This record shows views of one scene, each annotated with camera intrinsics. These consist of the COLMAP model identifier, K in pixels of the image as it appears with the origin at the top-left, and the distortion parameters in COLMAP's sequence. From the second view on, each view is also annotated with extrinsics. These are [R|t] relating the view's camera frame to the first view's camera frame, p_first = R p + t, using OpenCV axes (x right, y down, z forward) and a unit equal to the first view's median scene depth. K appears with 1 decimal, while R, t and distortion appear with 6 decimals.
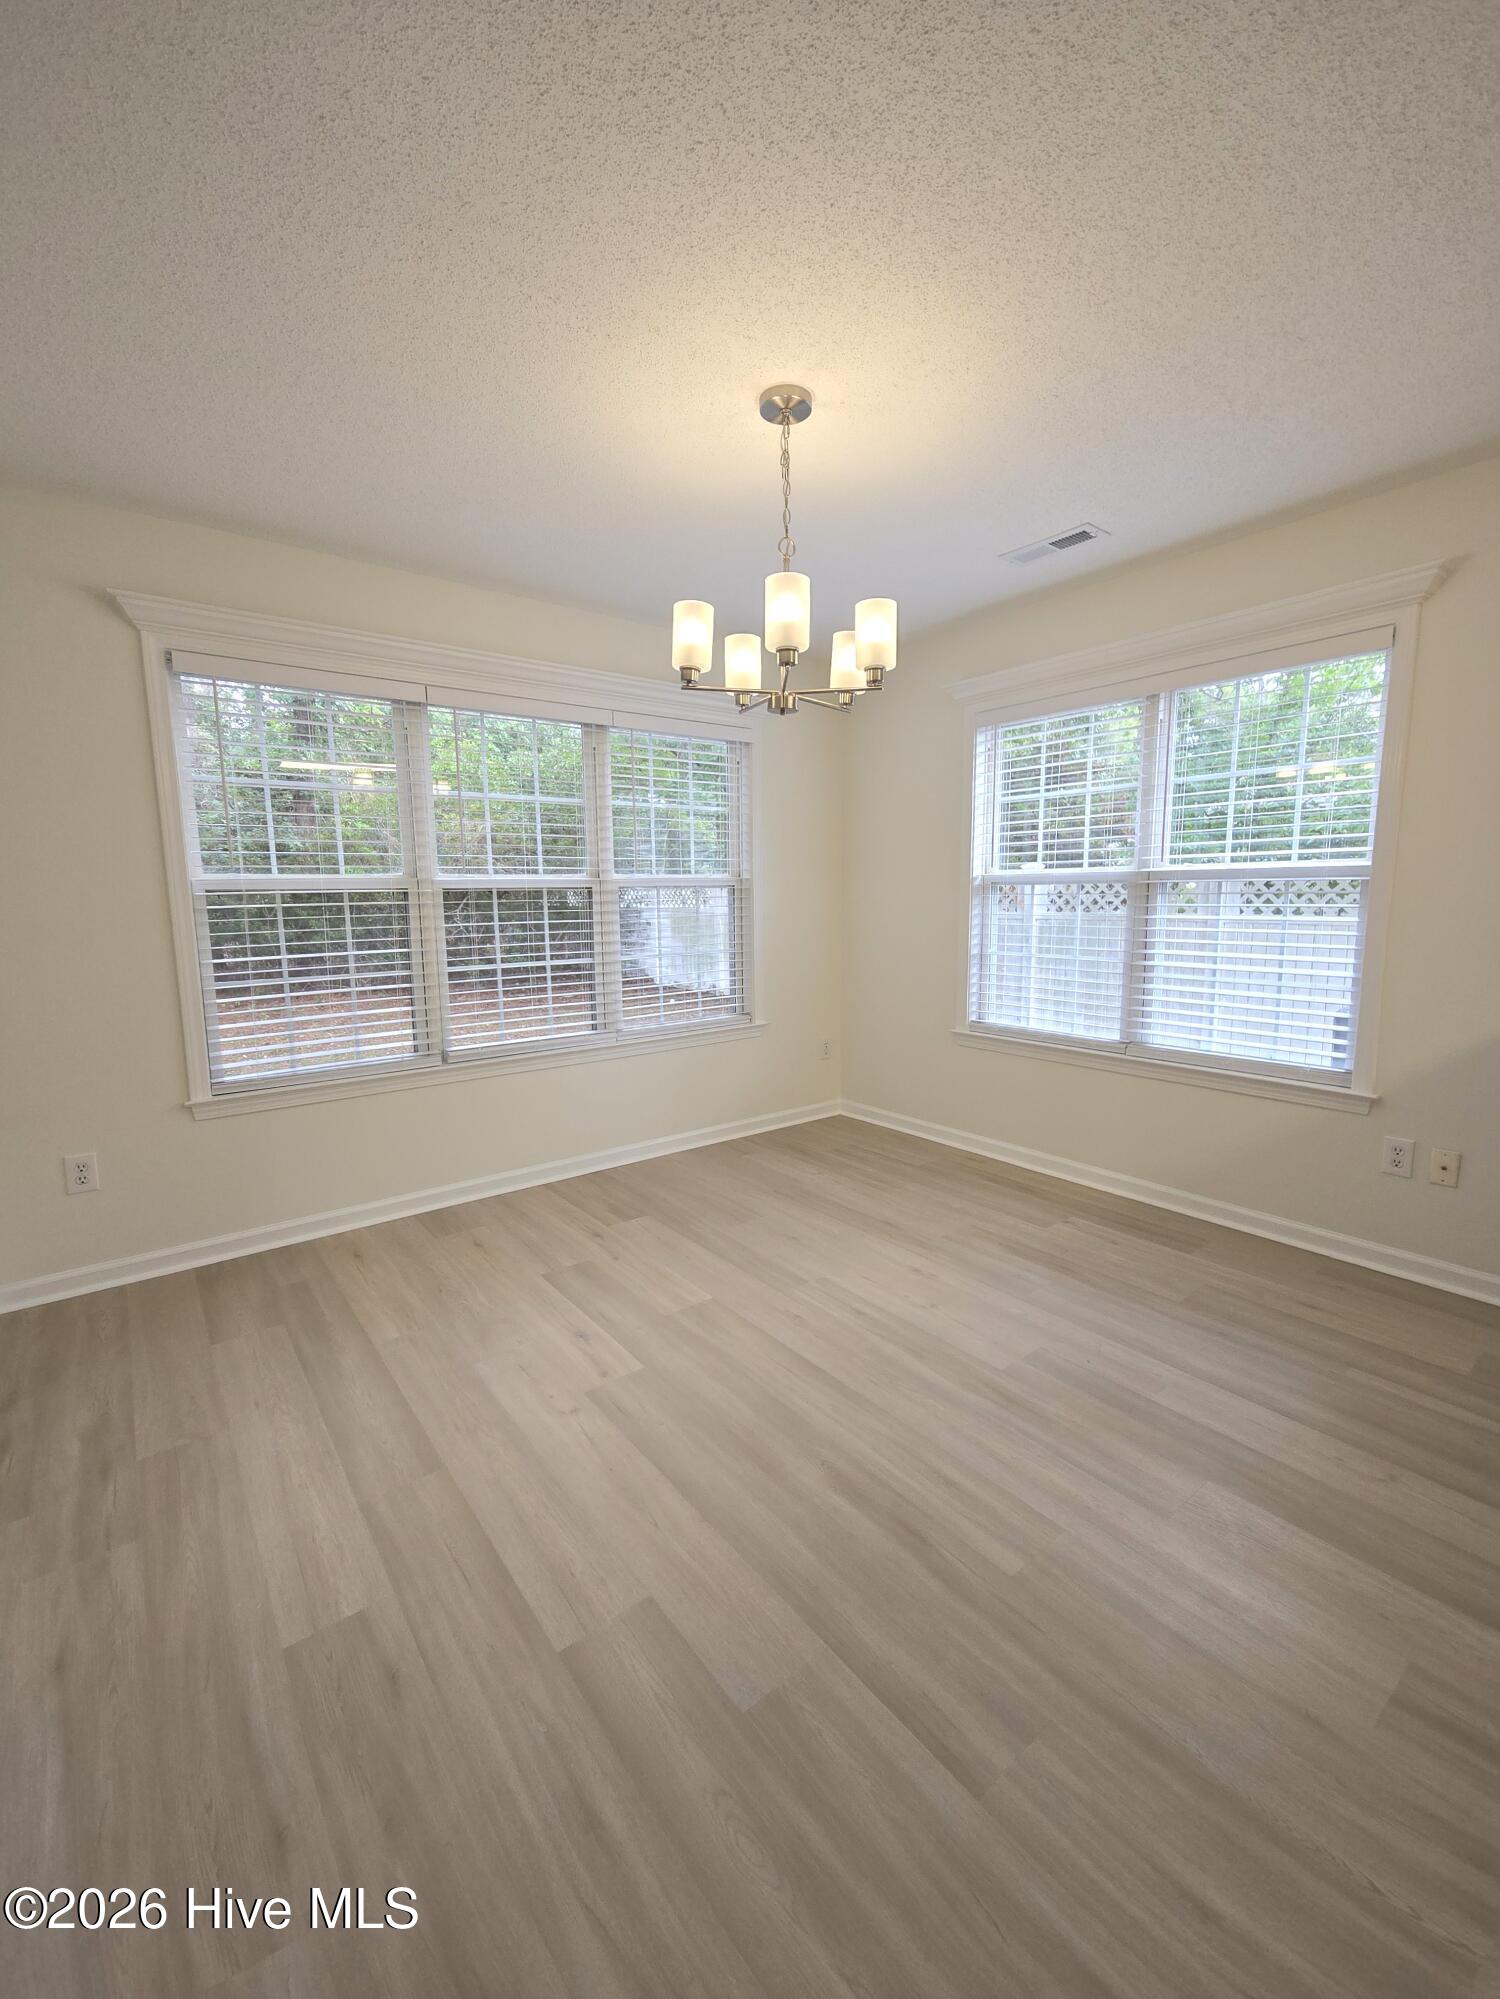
lens RADIAL K [[813.1, 0, 744.7], [0, 813.1, 1002.1], [0, 0, 1]] dist [0.006275, -0.000187]
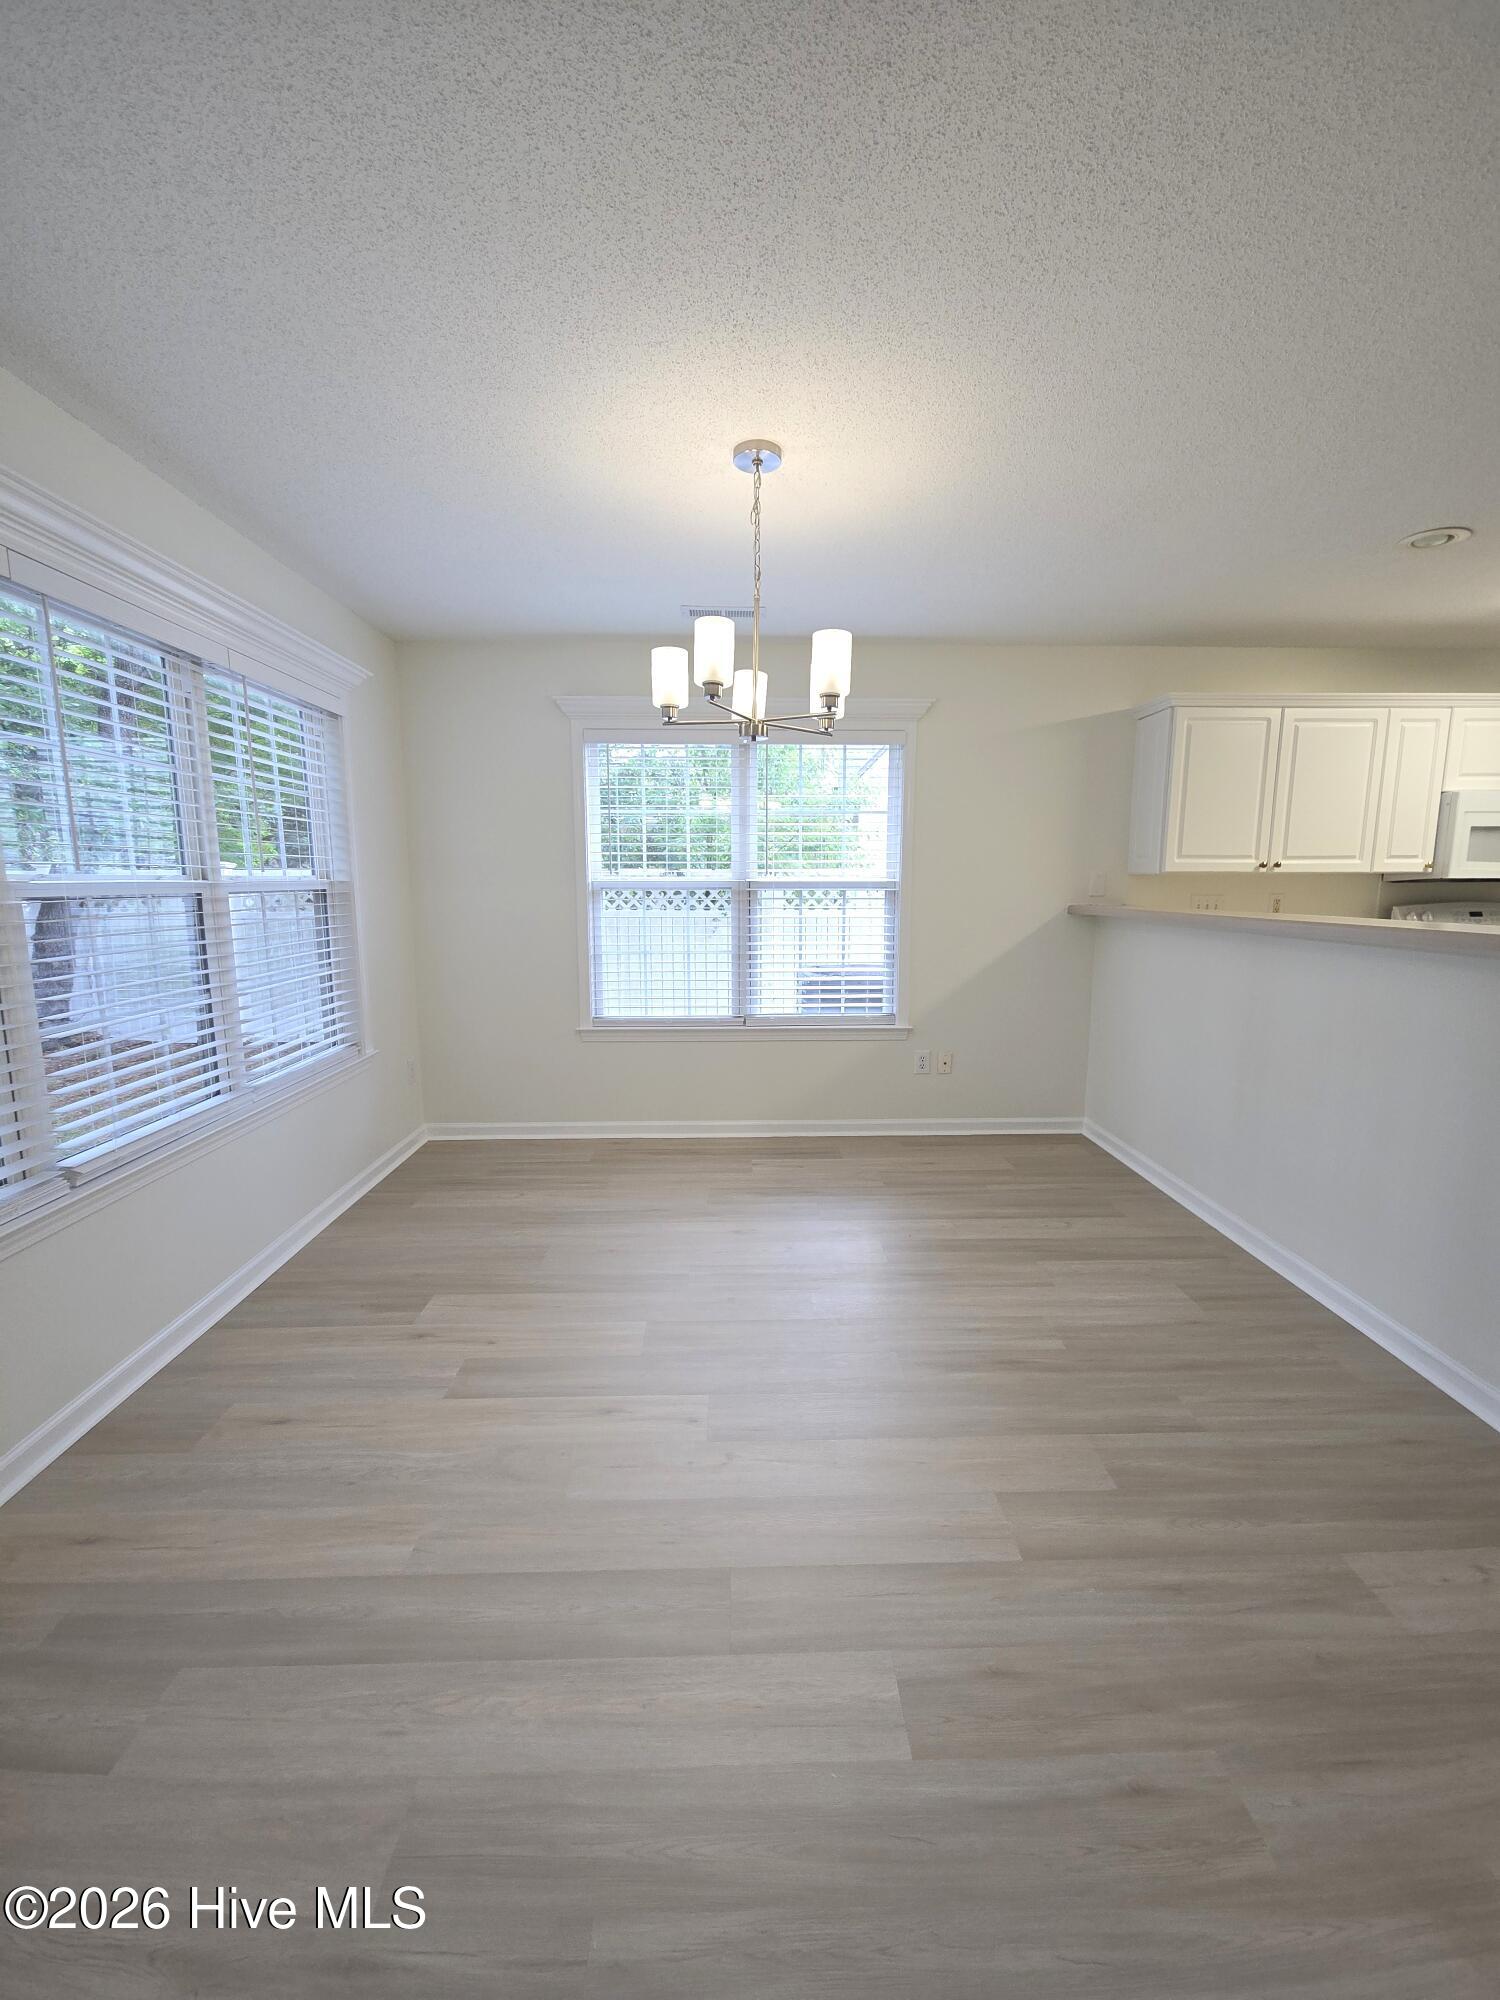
lens RADIAL K [[813.5, 0, 751.6], [0, 813.5, 1003.9], [0, 0, 1]] dist [0.006275, -0.000187]
pose [[0.595705, -0.107356, 0.795997, -0.614013], [0.100493, 0.993202, 0.058747, -0.049643], [-0.796892, 0.044997, 0.602444, 0.266438]]
